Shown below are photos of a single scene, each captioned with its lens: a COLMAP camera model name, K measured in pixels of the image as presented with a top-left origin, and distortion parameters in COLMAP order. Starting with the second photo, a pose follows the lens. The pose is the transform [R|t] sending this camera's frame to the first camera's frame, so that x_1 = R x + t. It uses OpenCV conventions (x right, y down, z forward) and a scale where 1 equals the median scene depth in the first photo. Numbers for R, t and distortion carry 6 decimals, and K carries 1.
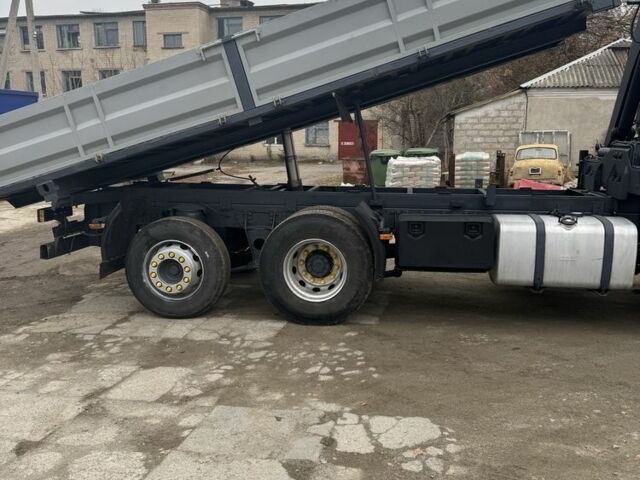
lens RADIAL K [[597.3, 0, 320.0], [0, 597.3, 240.0], [0, 0, 1]] dist [0.186473, -0.405983]
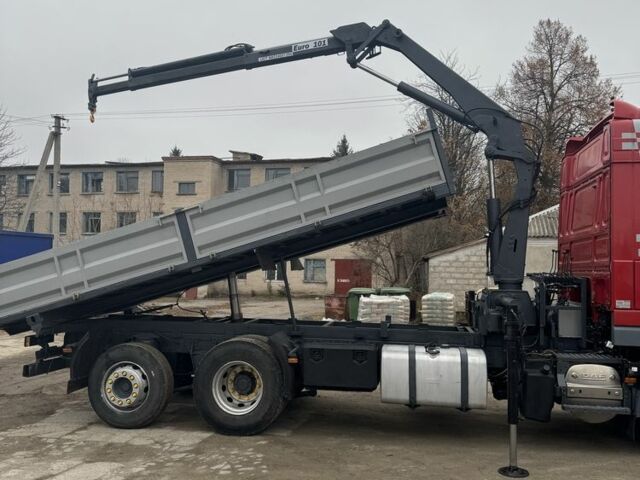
lens RADIAL K [[606.7, 0, 320.0], [0, 606.7, 240.0], [0, 0, 1]] dist [0.218818, -0.401814]
pose [[0.999310, 0.013435, -0.034629, 0.193556], [-0.020735, 0.975283, -0.219985, 0.027903], [0.030818, 0.220551, 0.974888, -0.293713]]
